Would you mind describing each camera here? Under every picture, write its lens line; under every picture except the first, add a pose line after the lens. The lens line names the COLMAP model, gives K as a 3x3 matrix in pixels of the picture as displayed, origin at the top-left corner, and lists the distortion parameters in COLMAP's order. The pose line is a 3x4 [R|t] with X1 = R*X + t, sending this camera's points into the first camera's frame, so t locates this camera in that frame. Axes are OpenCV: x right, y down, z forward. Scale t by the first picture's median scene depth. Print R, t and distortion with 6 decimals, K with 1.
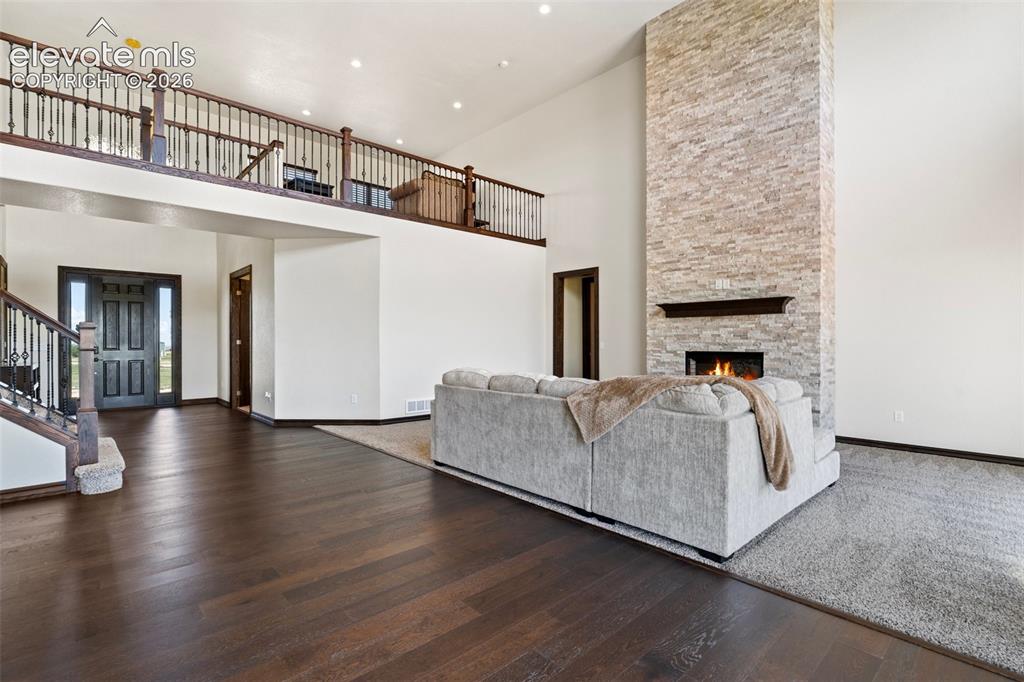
lens RADIAL K [[484.7, 0, 510.9], [0, 484.7, 340.9], [0, 0, 1]] dist [0.000168, 0.000249]
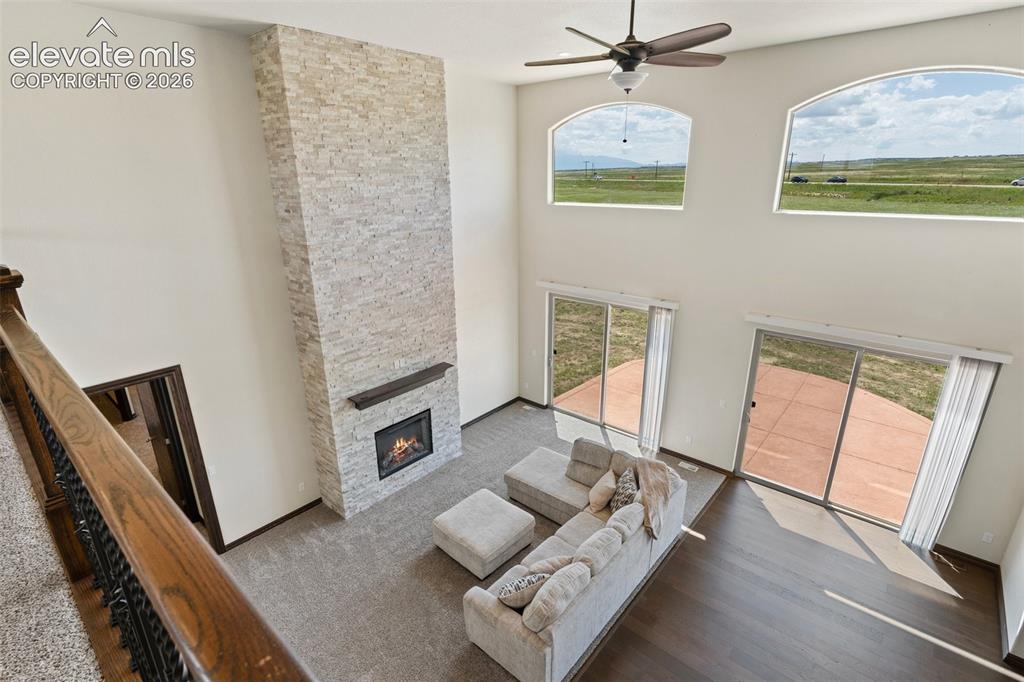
lens RADIAL K [[484.7, 0, 512.6], [0, 484.7, 343.4], [0, 0, 1]] dist [0.000168, 0.000249]
pose [[-0.106657, -0.313616, 0.943541, -0.577439], [0.009996, 0.948568, 0.316417, -0.483192], [-0.994246, 0.043180, -0.098036, 0.824678]]
